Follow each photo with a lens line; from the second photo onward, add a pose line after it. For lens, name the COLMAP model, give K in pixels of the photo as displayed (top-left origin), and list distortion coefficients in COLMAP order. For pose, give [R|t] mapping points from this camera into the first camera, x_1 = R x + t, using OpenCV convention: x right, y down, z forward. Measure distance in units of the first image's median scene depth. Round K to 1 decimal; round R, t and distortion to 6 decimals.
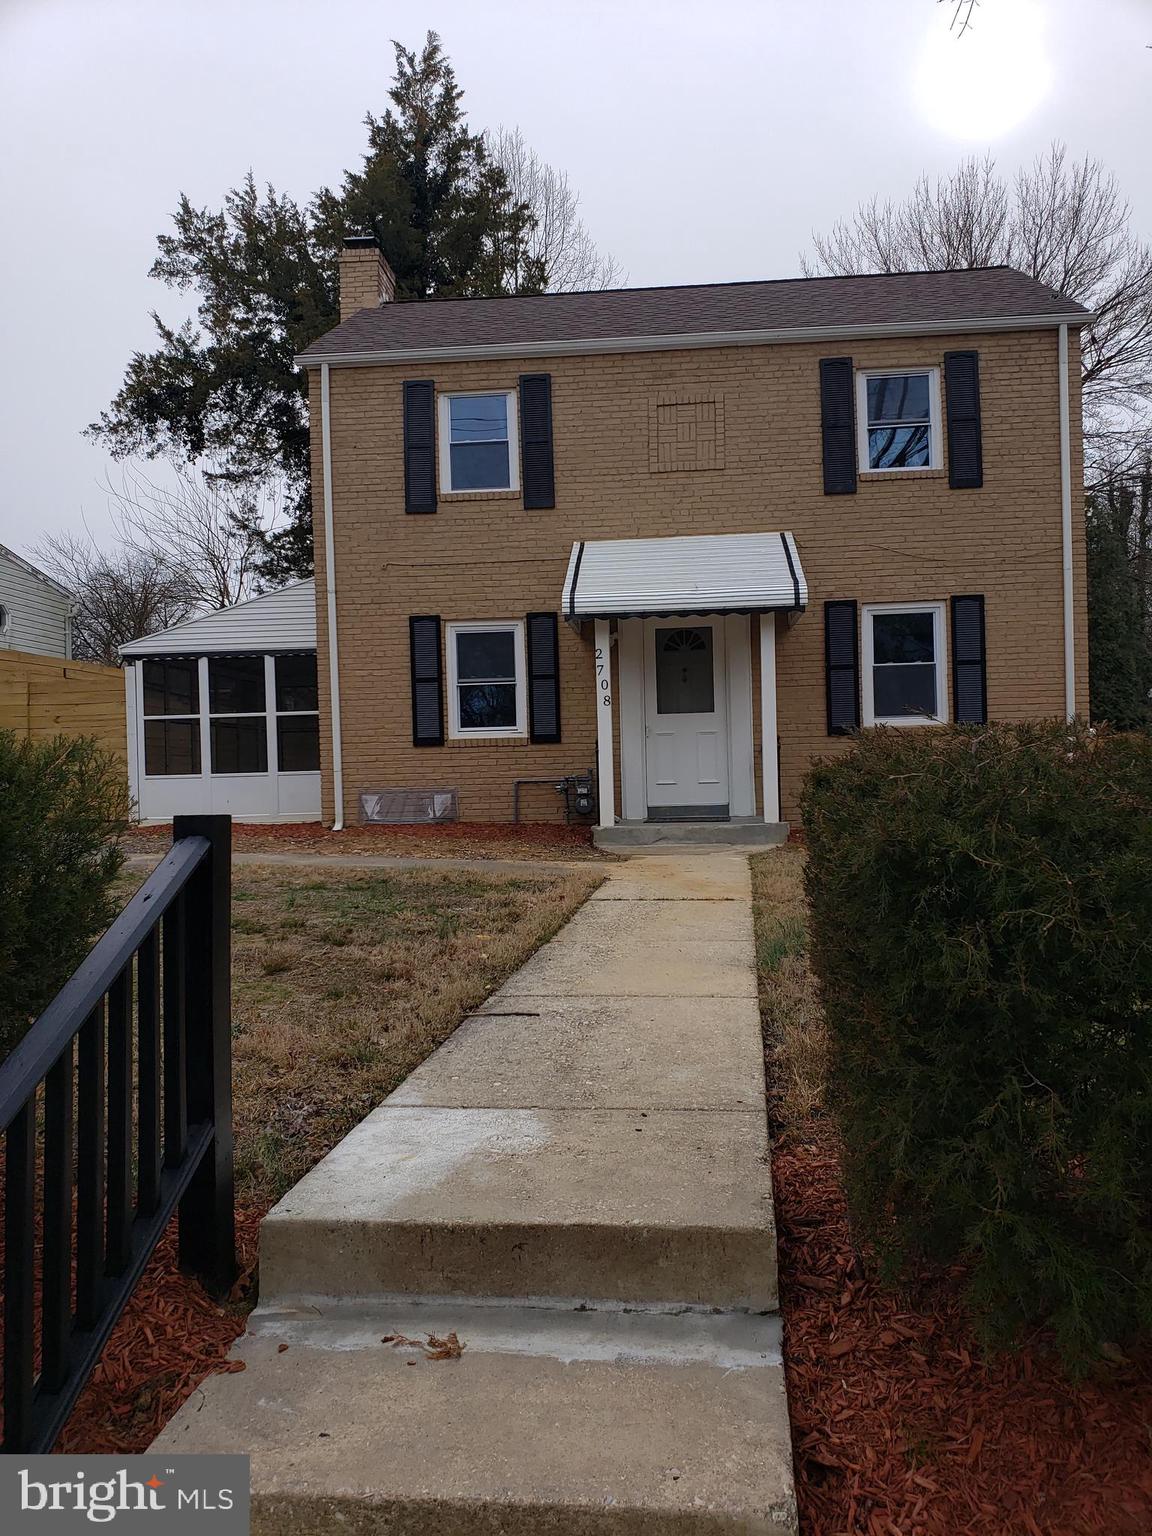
lens RADIAL K [[1222.3, 0, 576.0], [0, 1222.3, 768.0], [0, 0, 1]] dist [0.011016, -0.003207]
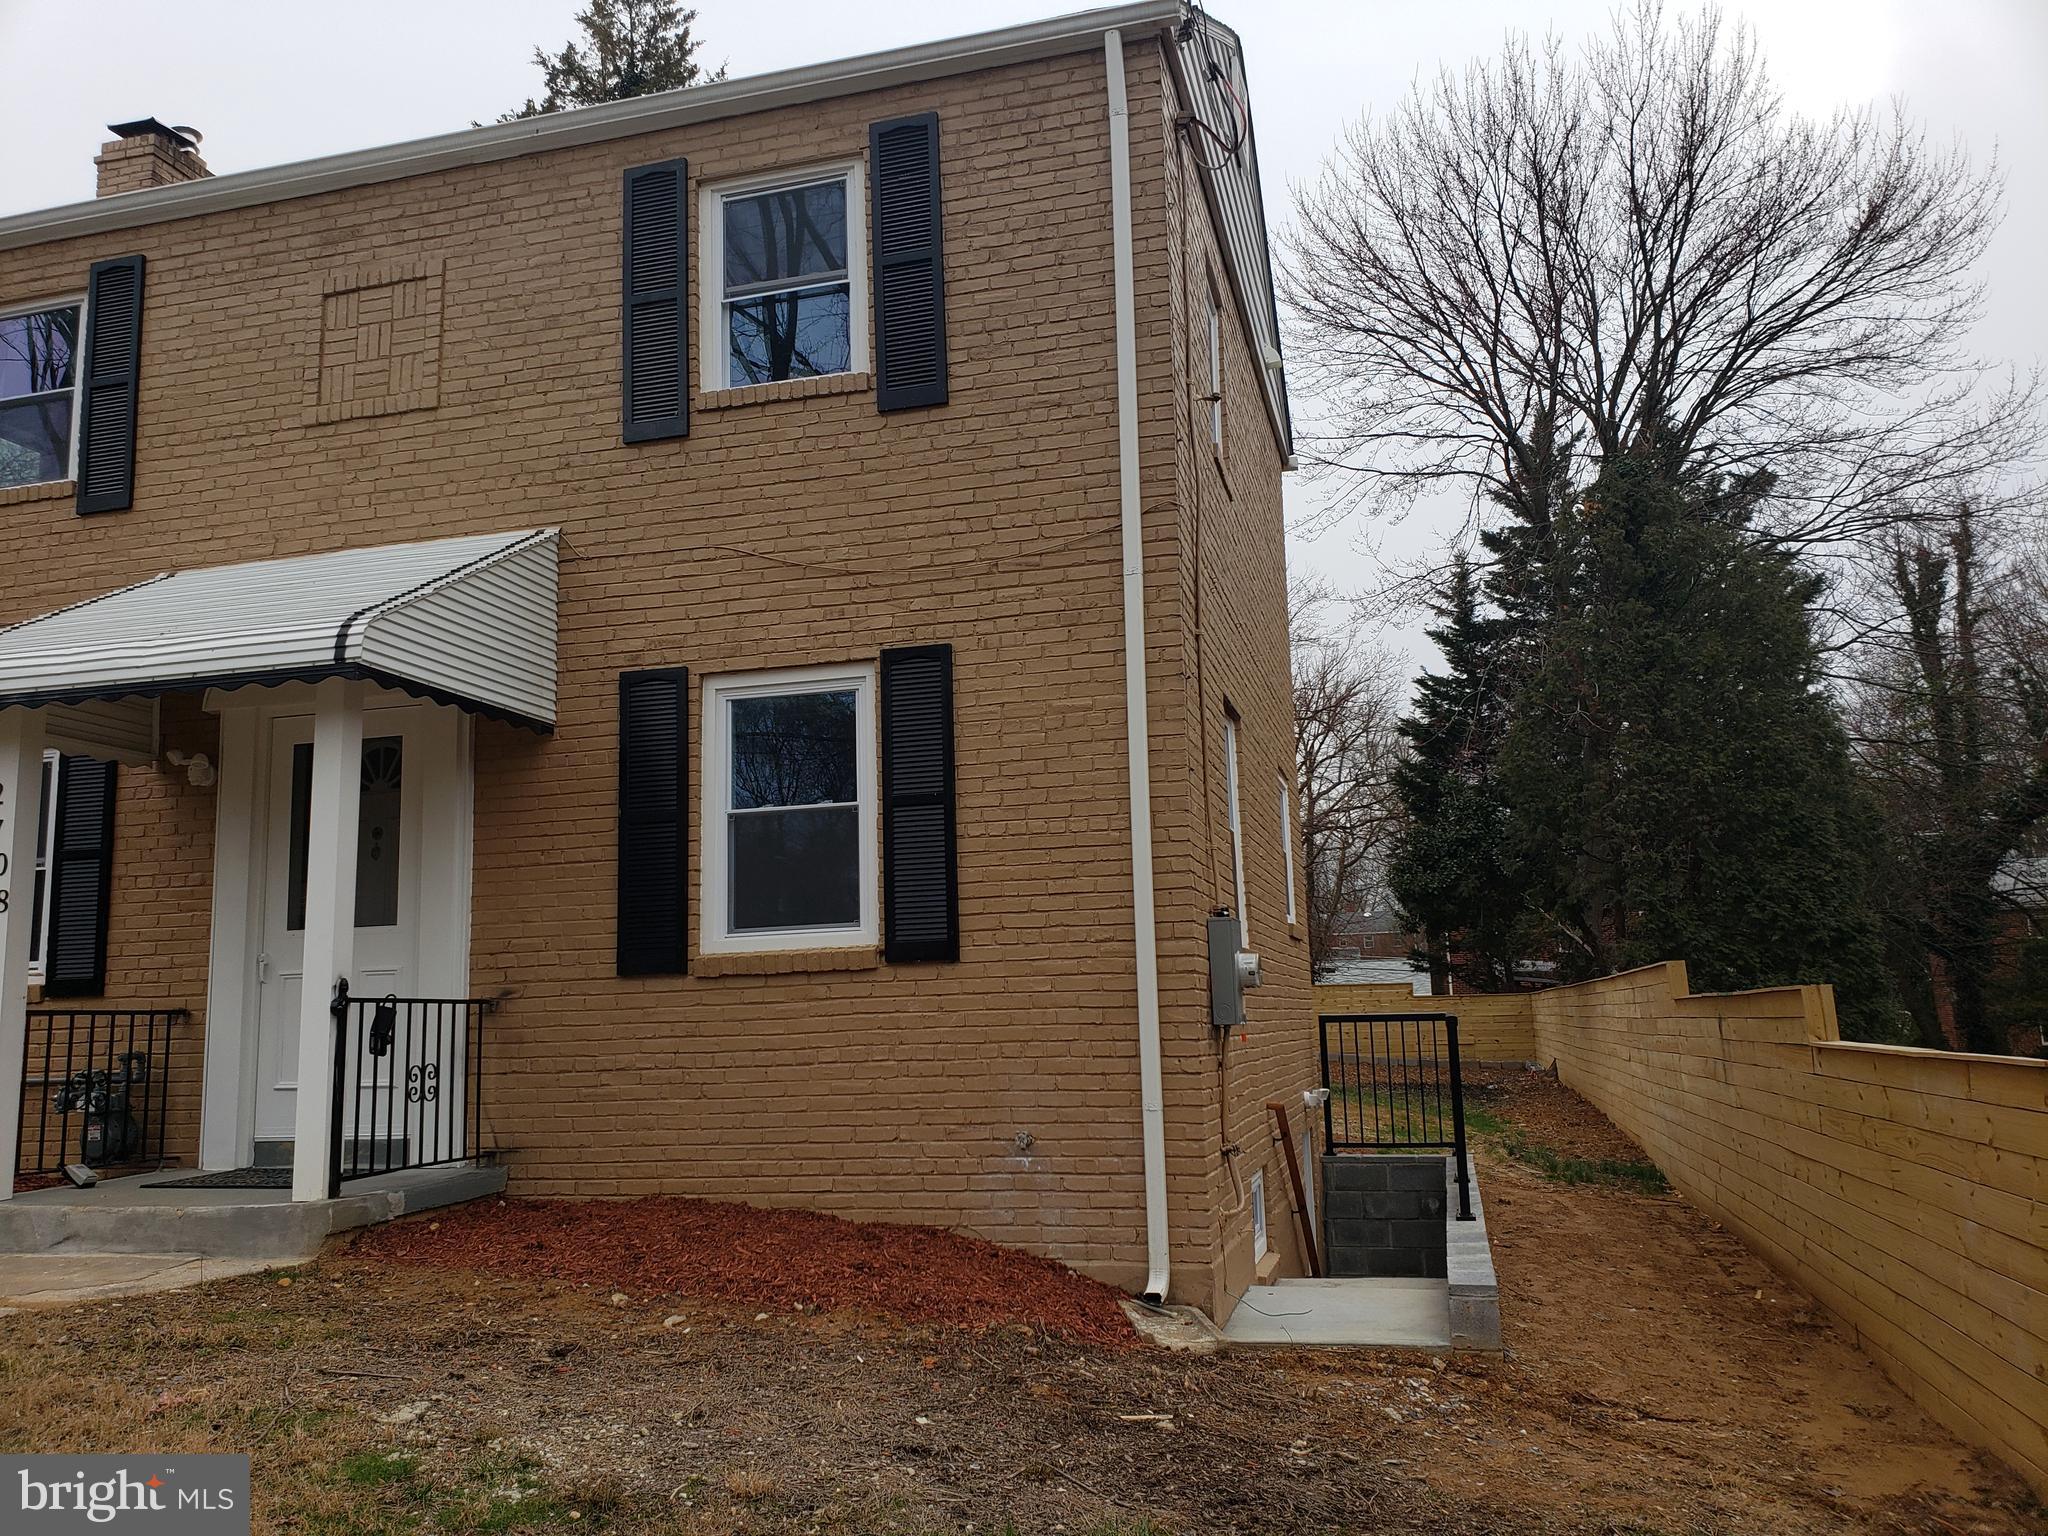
lens RADIAL K [[1537.1, 0, 991.5], [0, 1537.1, 767.6], [0, 0, 1]] dist [0.092728, -0.111576]
pose [[0.983322, -0.030278, -0.179337, 0.437654], [0.003068, 0.988667, -0.150097, -0.016695], [0.181849, 0.147043, 0.972270, 0.476559]]
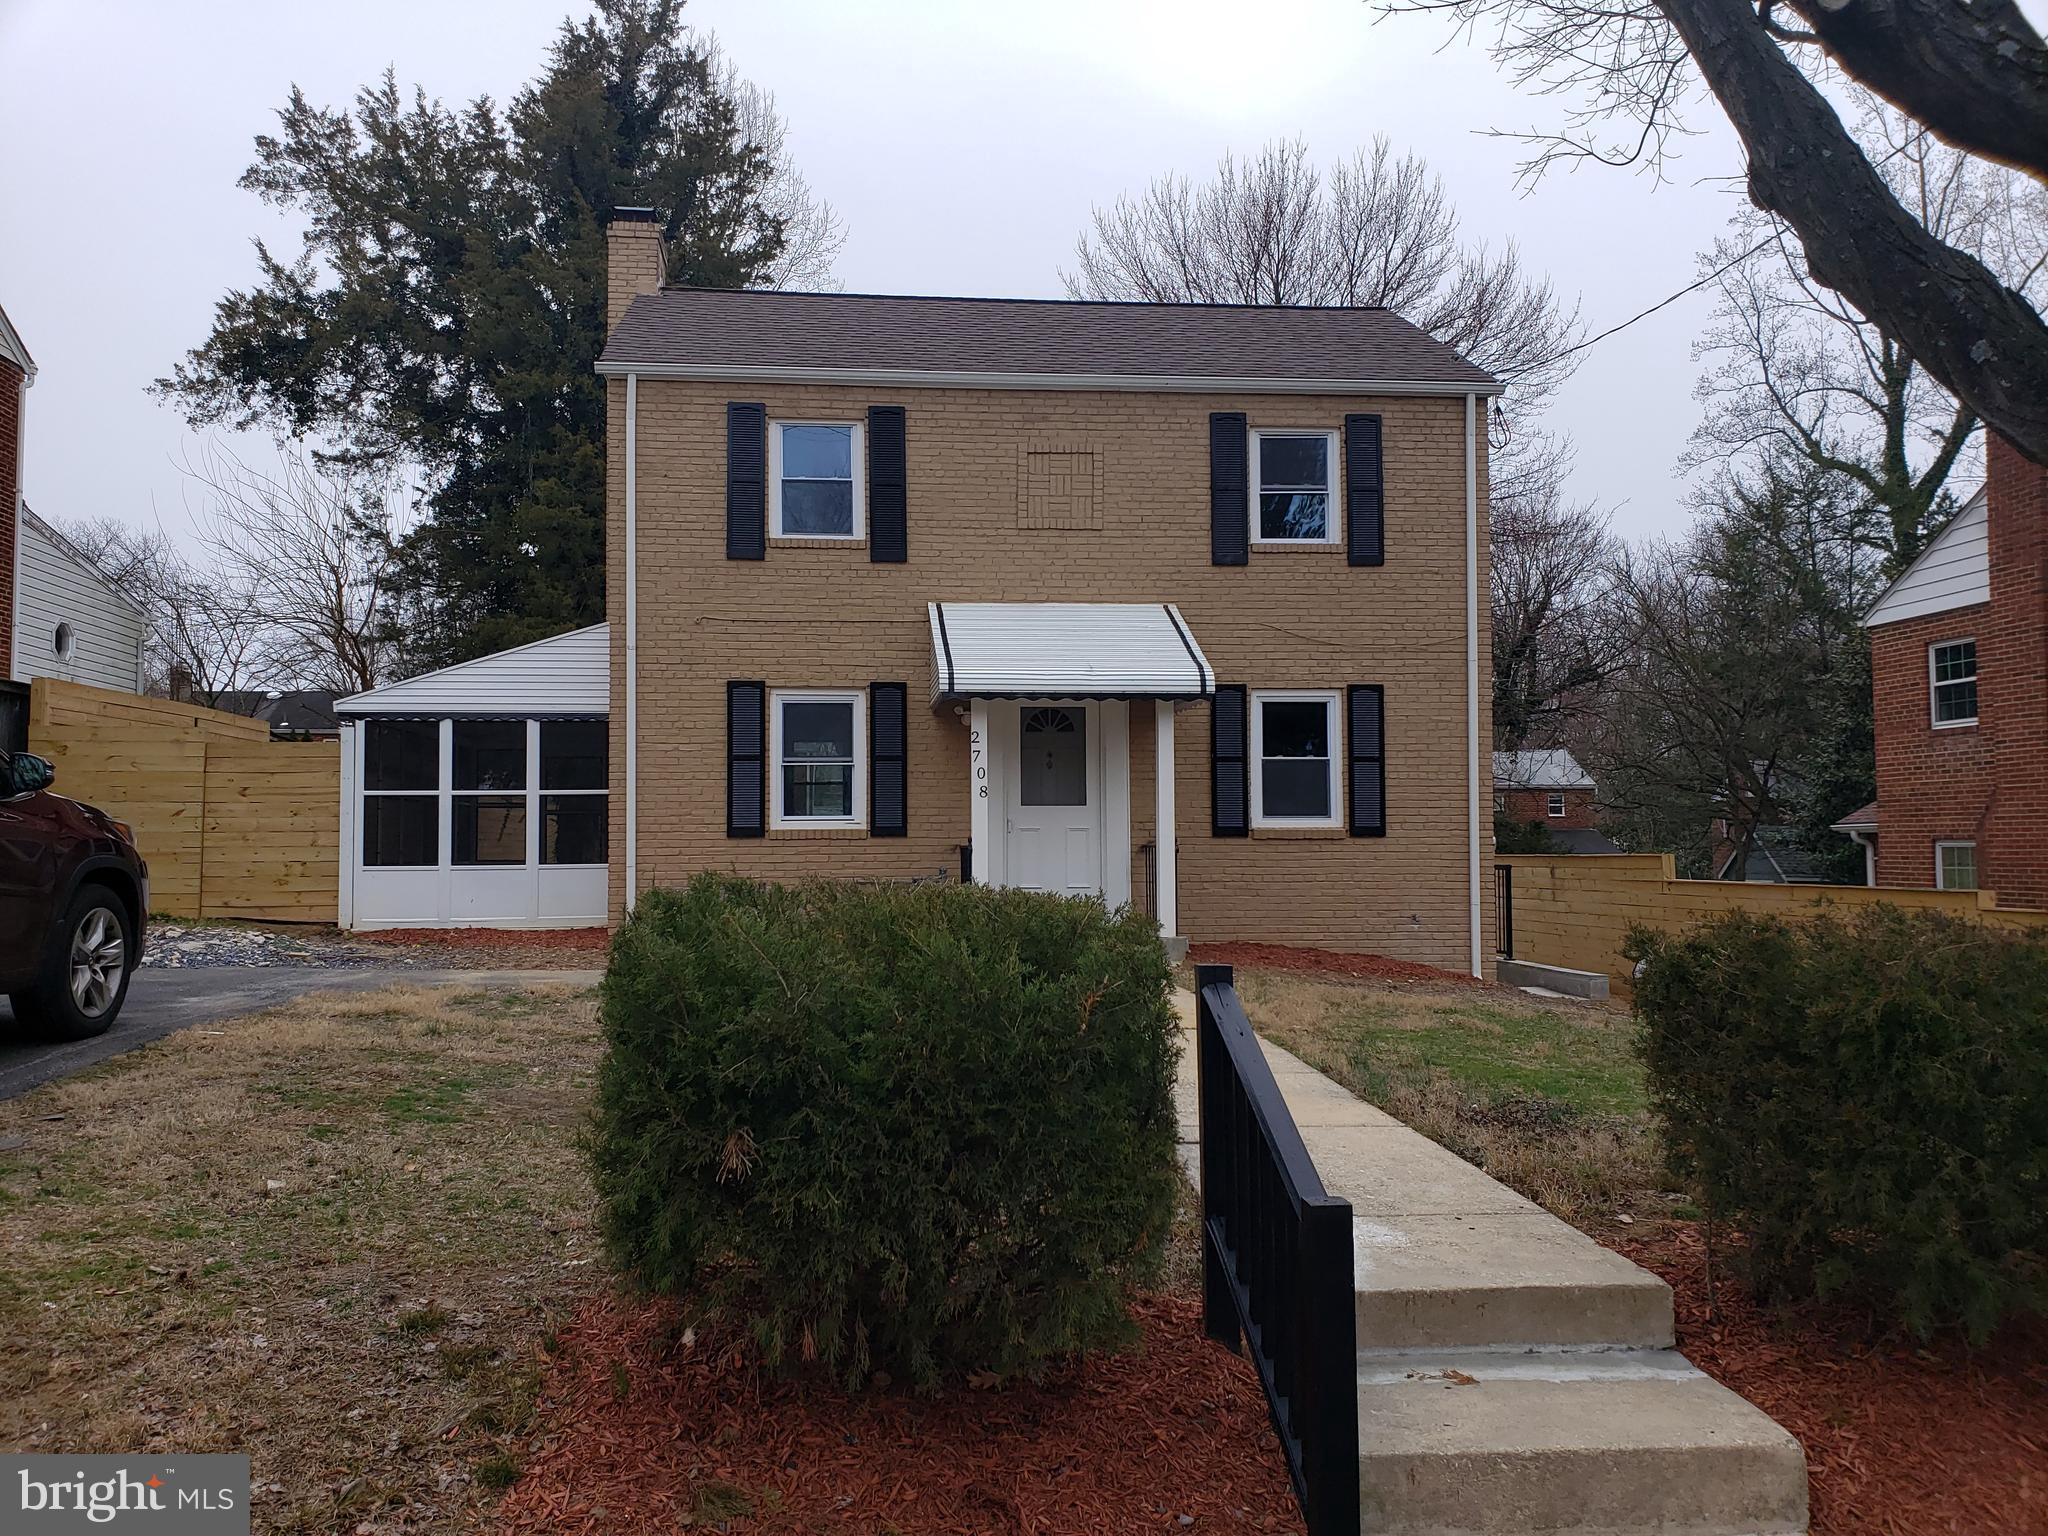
lens RADIAL K [[1603.0, 0, 987.3], [0, 1603.0, 770.6], [0, 0, 1]] dist [0.114998, -0.214738]
pose [[0.984176, 0.029945, 0.174647, -0.156351], [-0.021603, 0.998542, -0.049469, -0.013422], [-0.175873, 0.044914, 0.983388, -0.110315]]
